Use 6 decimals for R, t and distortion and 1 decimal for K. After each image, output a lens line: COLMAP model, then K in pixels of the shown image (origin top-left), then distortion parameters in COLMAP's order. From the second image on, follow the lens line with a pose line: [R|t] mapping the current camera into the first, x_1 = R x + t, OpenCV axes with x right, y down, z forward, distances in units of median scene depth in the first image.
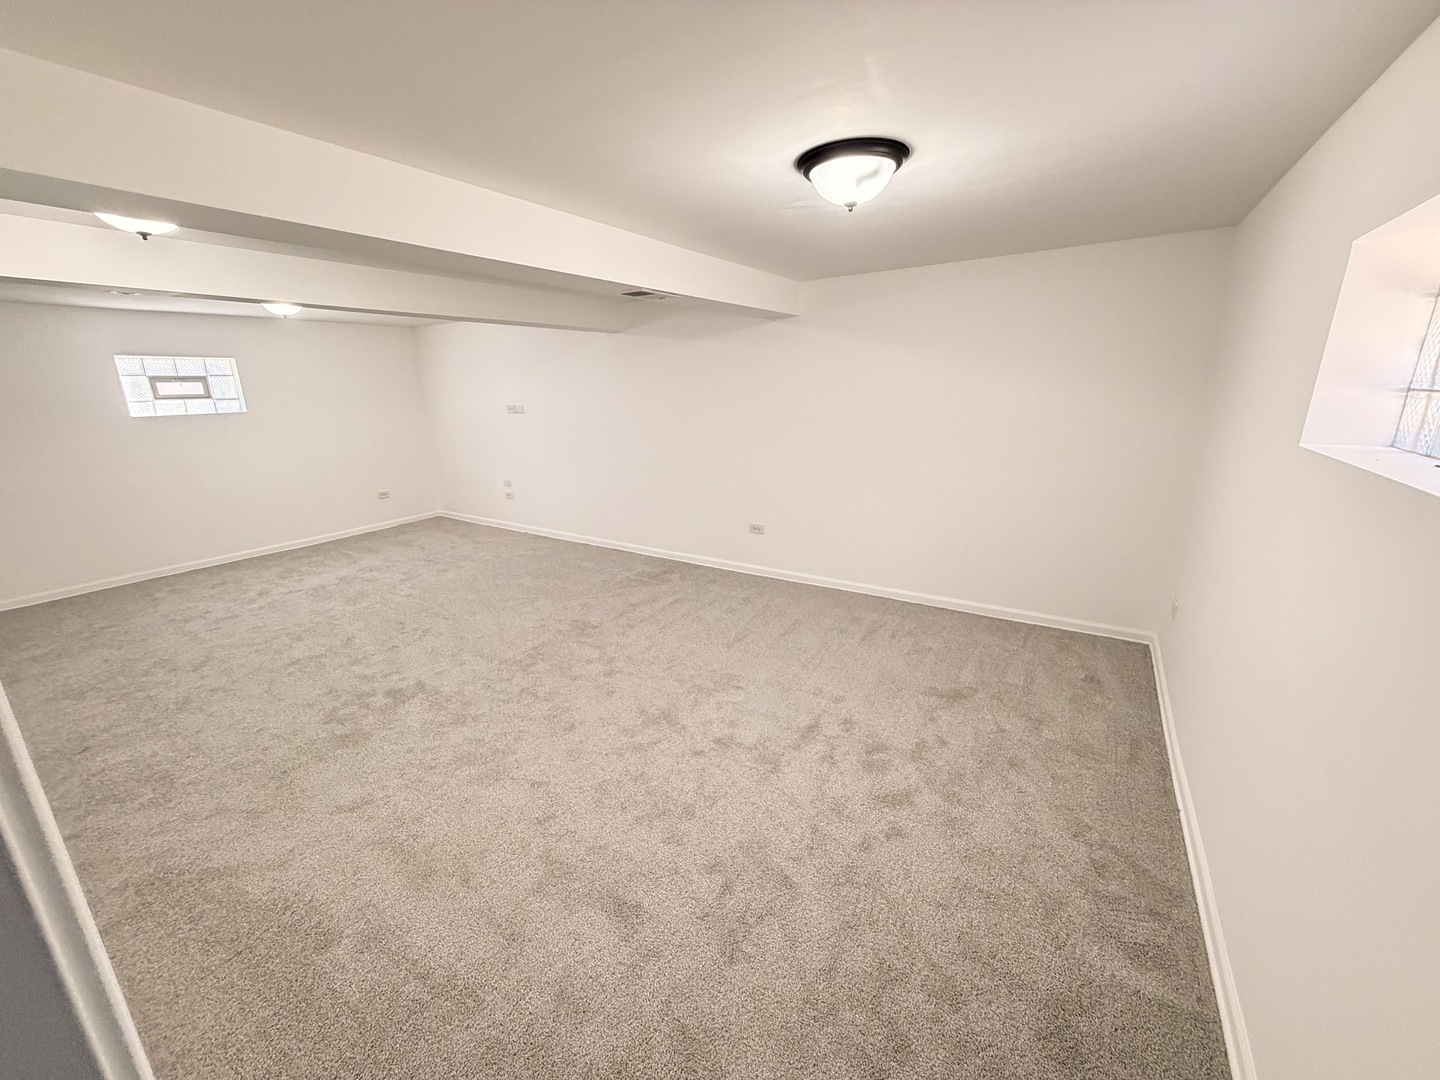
lens RADIAL K [[574.6, 0, 717.3], [0, 574.6, 547.6], [0, 0, 1]] dist [-0.002689, 0.000641]
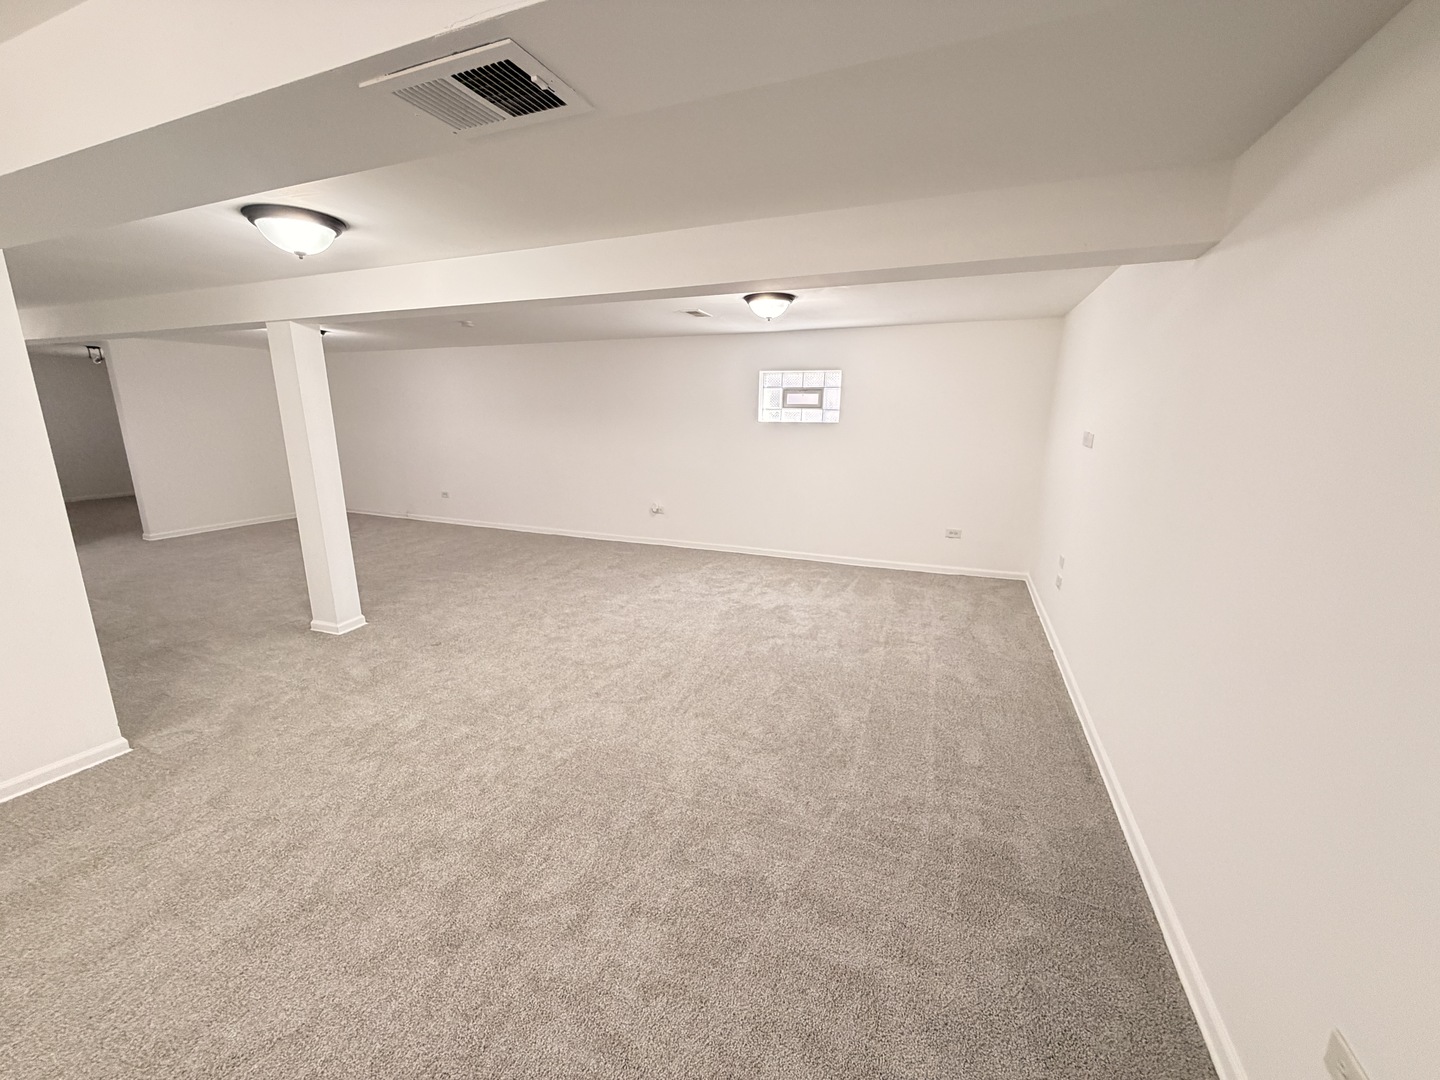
lens RADIAL K [[574.6, 0, 718.1], [0, 574.6, 546.0], [0, 0, 1]] dist [-0.002689, 0.000641]
pose [[0.174626, 0.245715, -0.953483, 0.167086], [-0.277565, 0.941374, 0.191760, -0.180254], [0.944703, 0.231167, 0.232591, 0.663849]]
